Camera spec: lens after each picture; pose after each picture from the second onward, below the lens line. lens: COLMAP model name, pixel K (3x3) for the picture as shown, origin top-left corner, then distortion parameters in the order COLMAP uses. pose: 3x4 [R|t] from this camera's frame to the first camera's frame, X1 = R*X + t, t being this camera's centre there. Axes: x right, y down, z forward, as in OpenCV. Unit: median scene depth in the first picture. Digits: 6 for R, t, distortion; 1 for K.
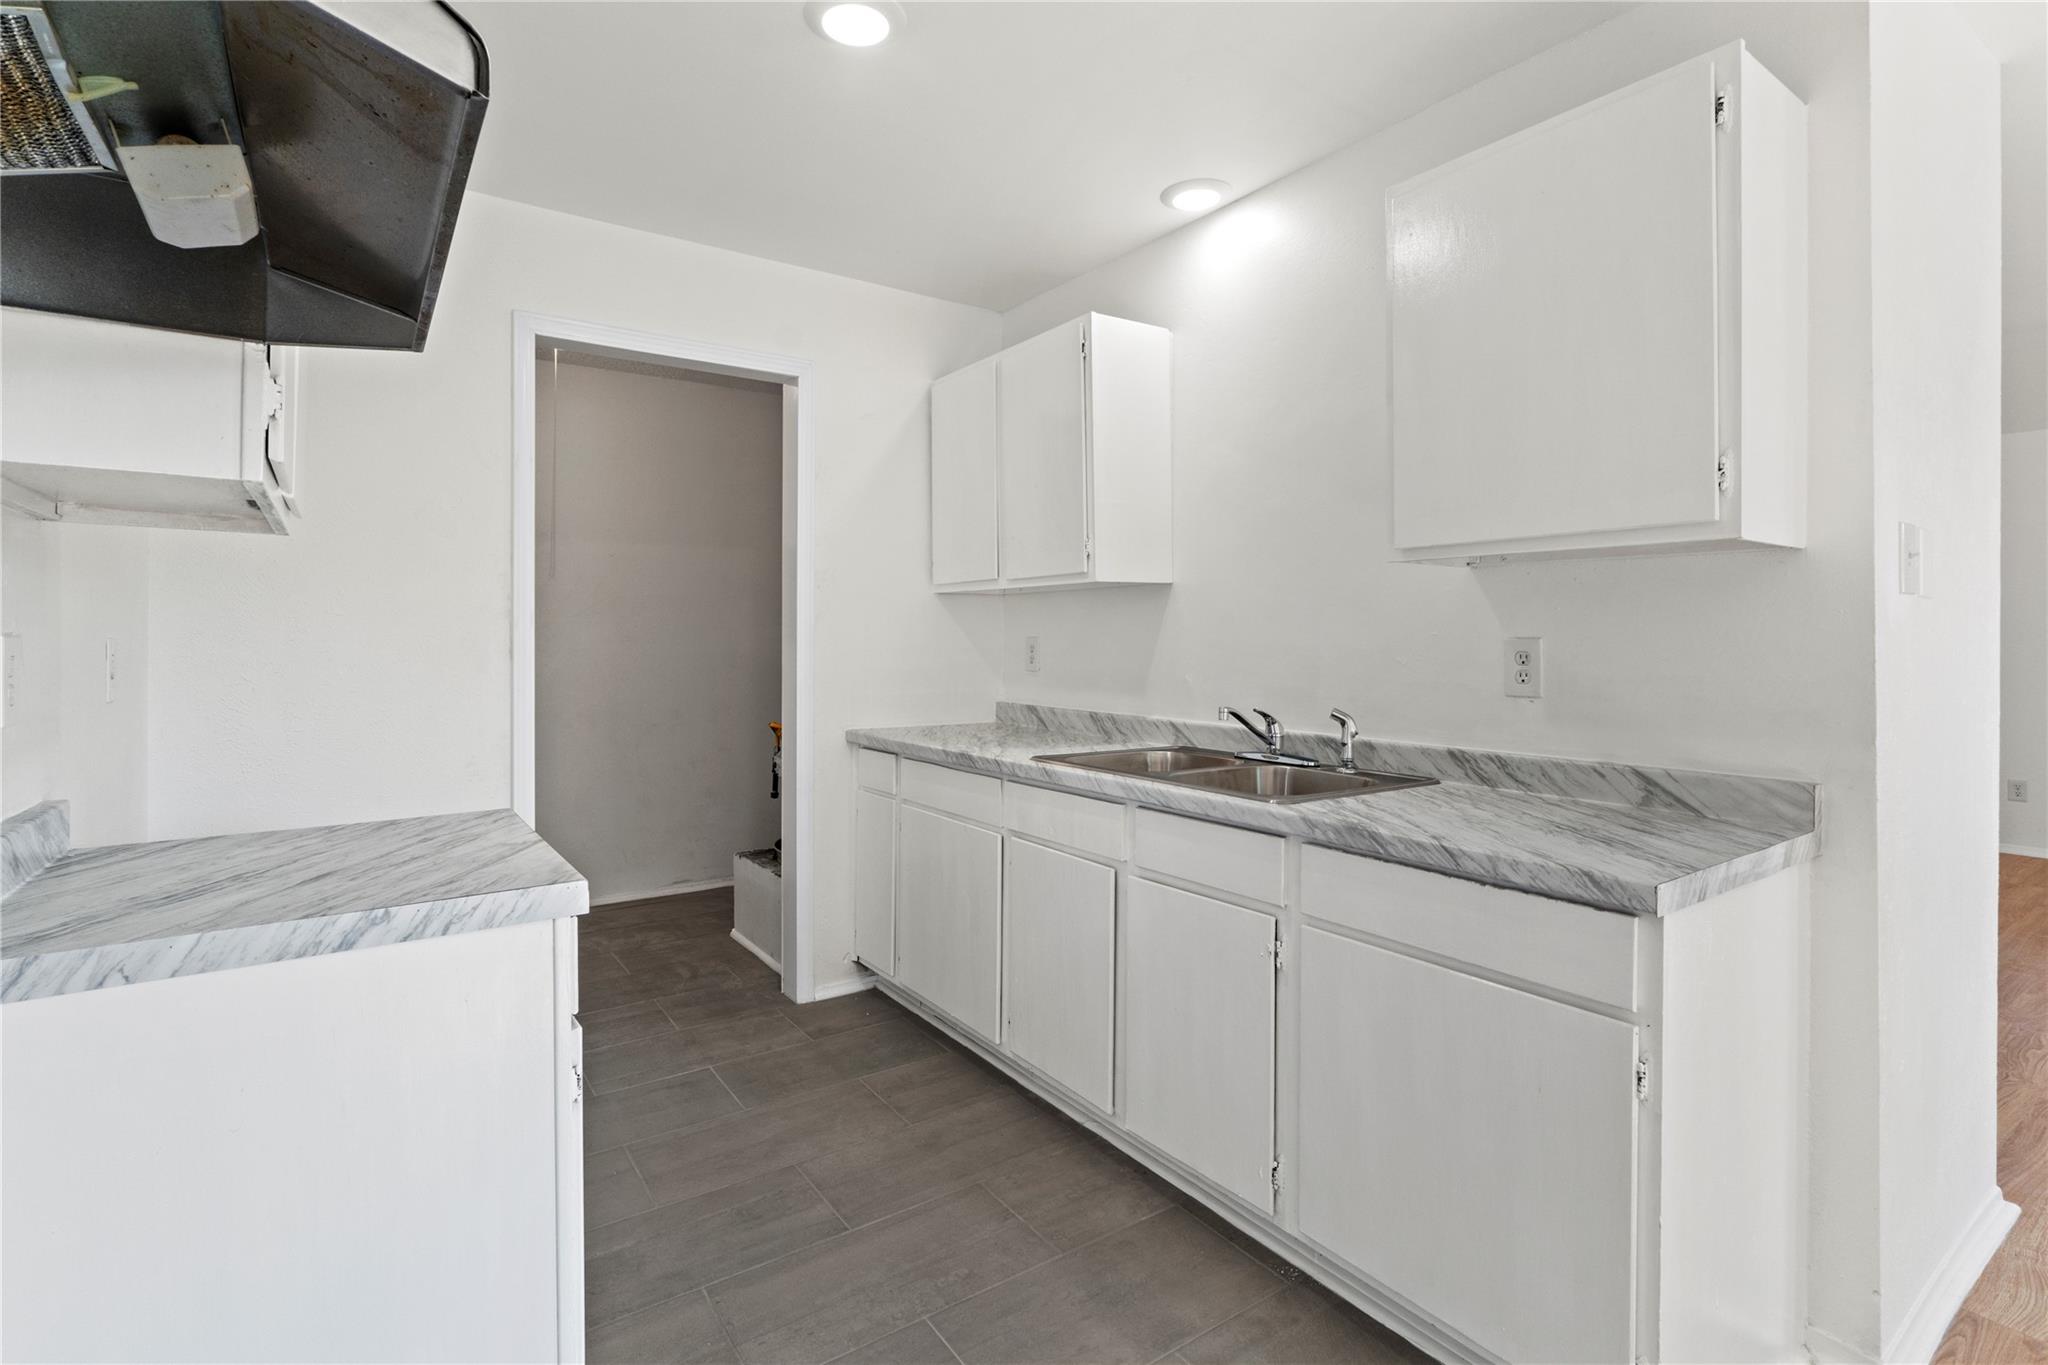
lens RADIAL K [[963.0, 0, 1028.3], [0, 963.0, 636.1], [0, 0, 1]] dist [-0.004892, 0.000459]
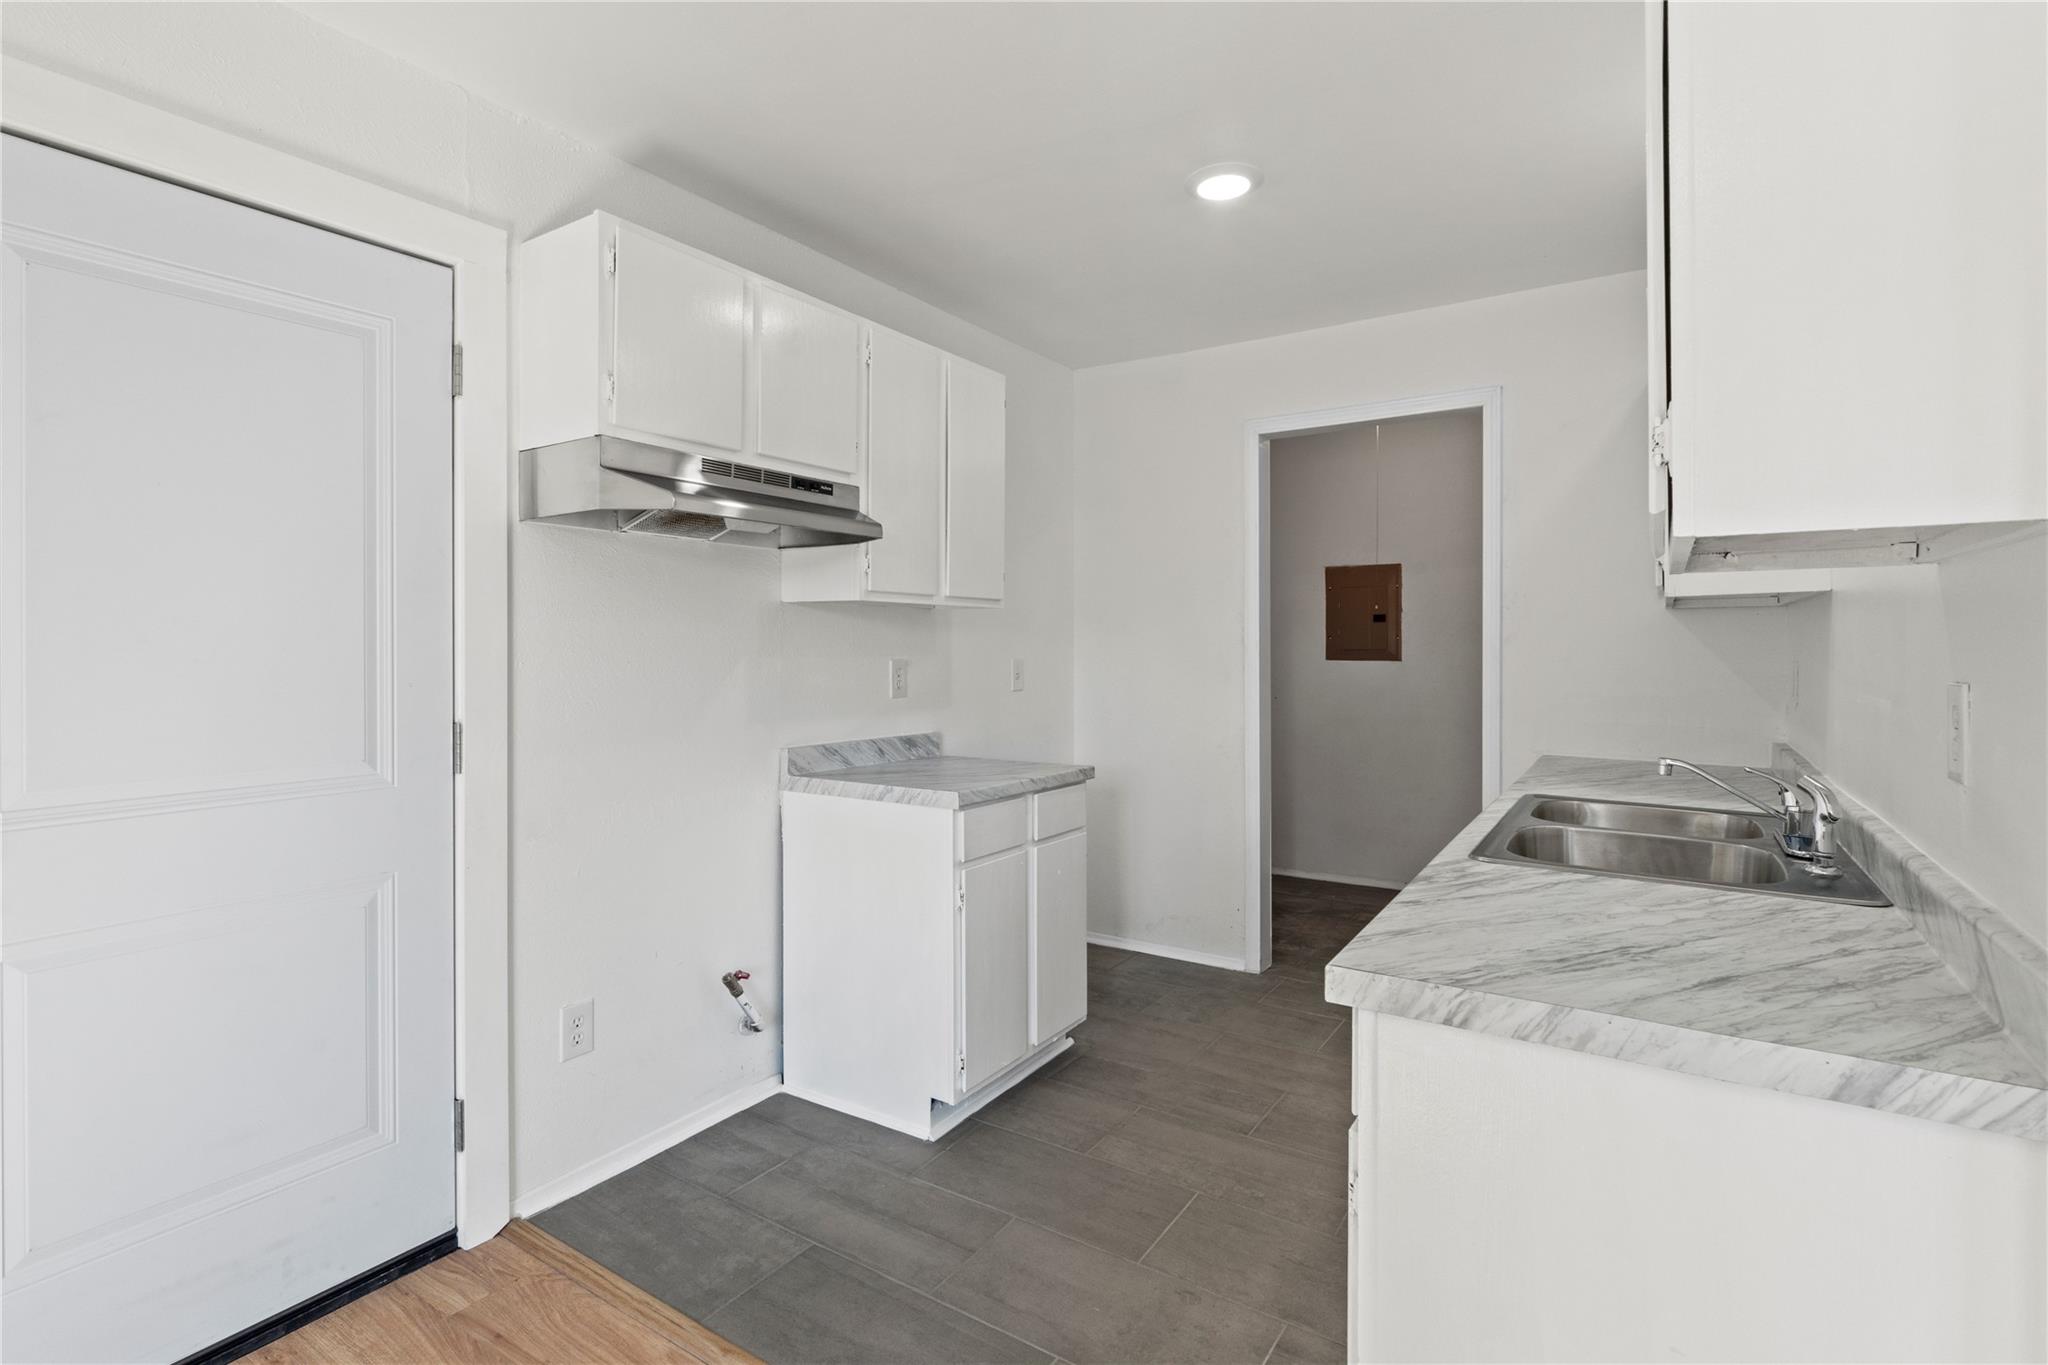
lens RADIAL K [[963.0, 0, 1029.1], [0, 963.0, 644.6], [0, 0, 1]] dist [-0.004892, 0.000459]
pose [[0.365999, -0.005816, -0.930597, 0.825906], [0.003196, 0.999982, -0.004993, -0.018016], [0.930610, -0.001147, 0.366011, 0.255398]]
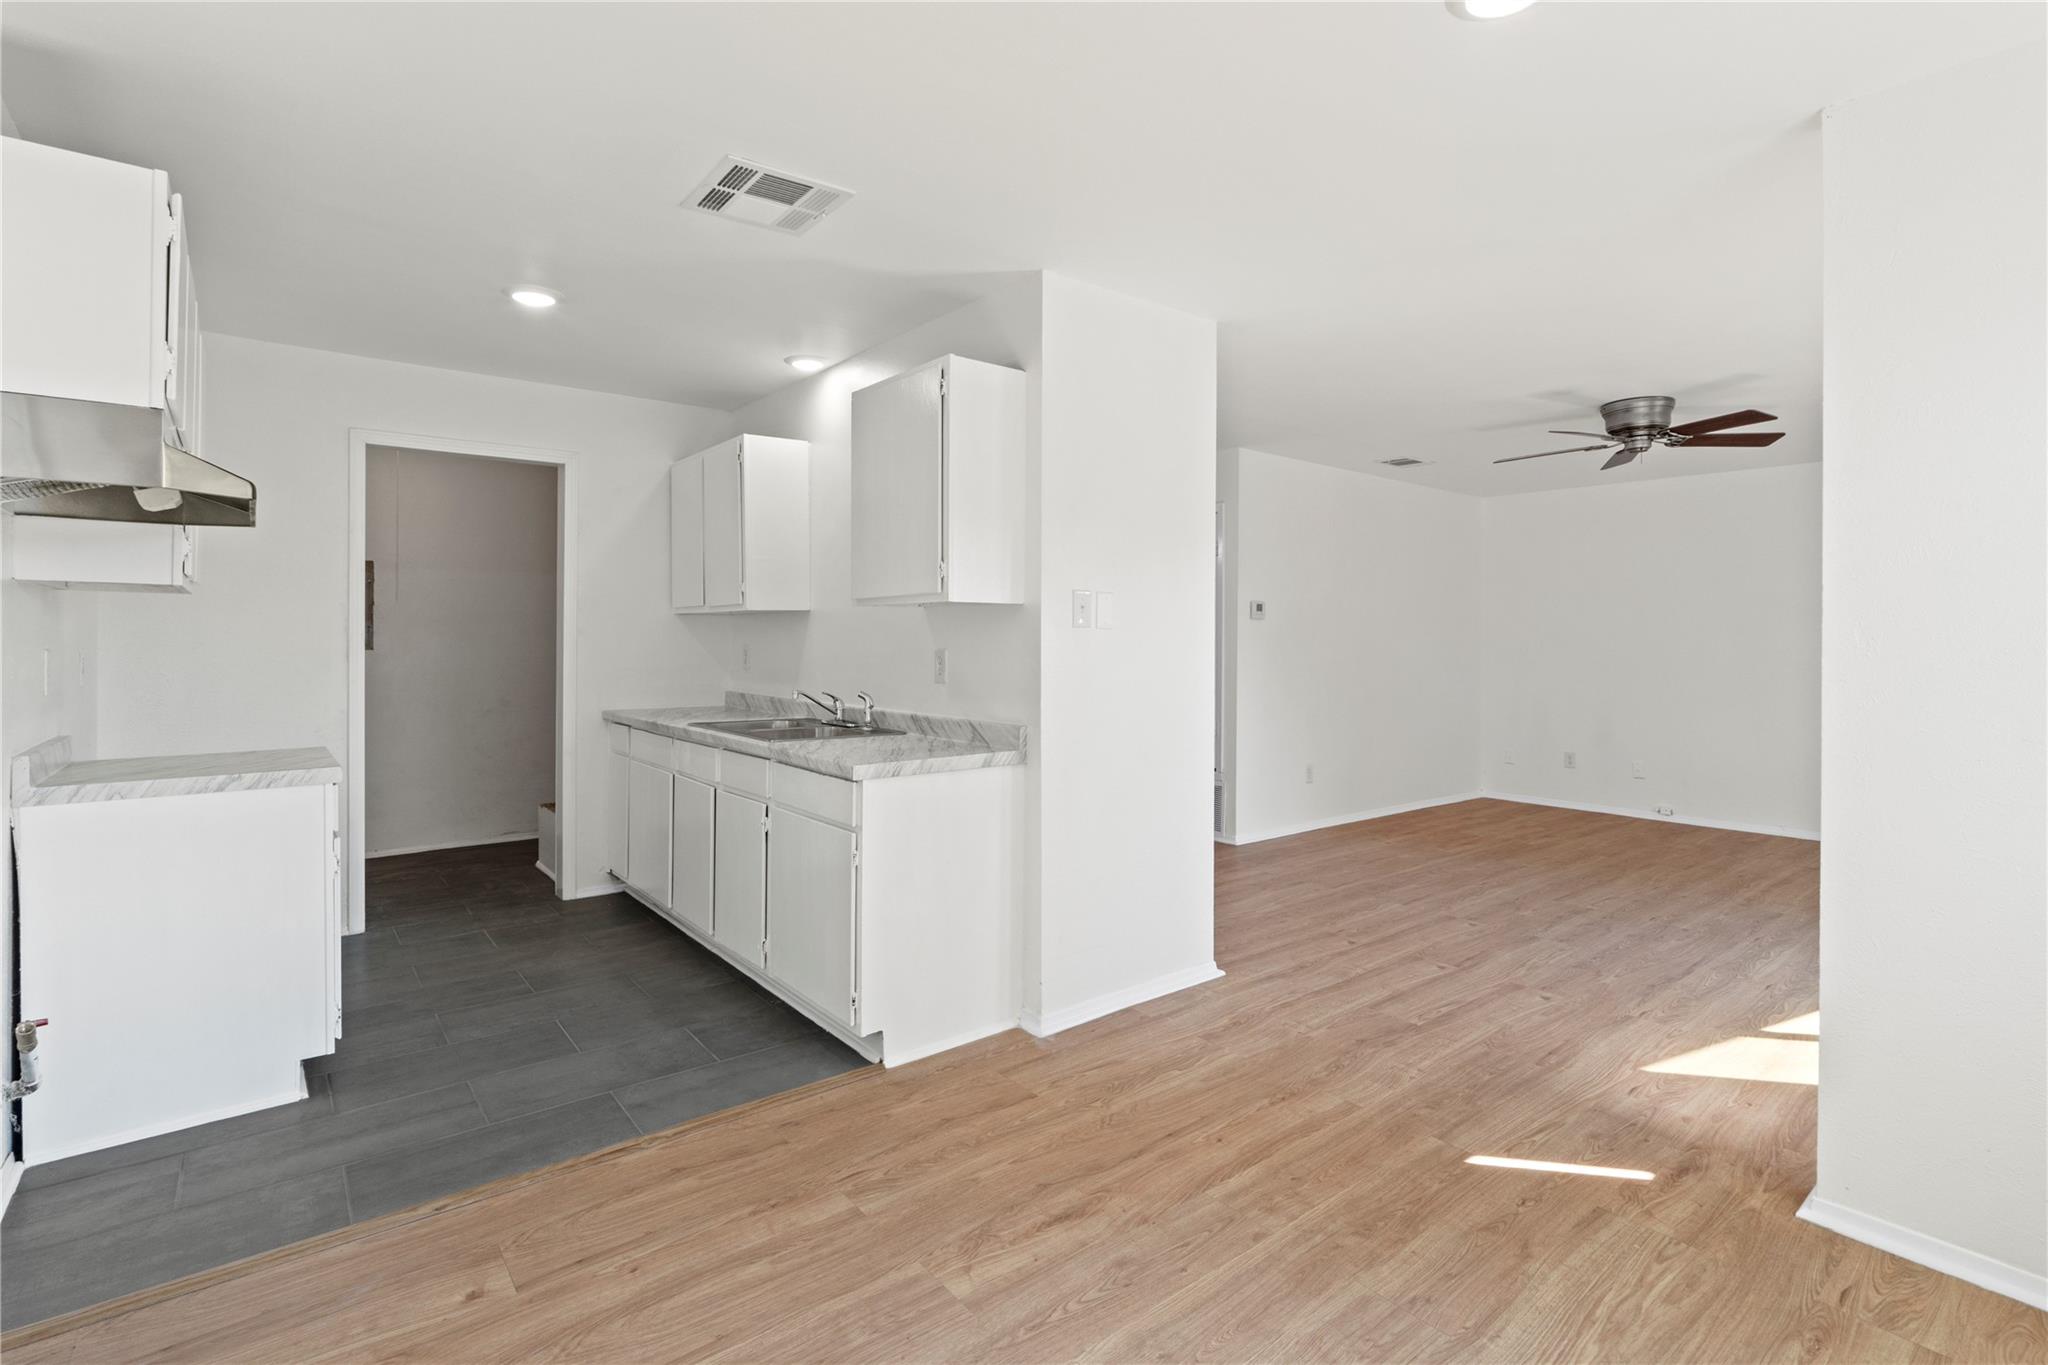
lens RADIAL K [[963.0, 0, 1034.3], [0, 963.0, 633.6], [0, 0, 1]] dist [-0.004892, 0.000459]
pose [[0.997604, 0.001744, 0.069155, 0.548689], [-0.001707, 0.999998, -0.000592, -0.024919], [-0.069156, 0.000472, 0.997606, -0.728076]]
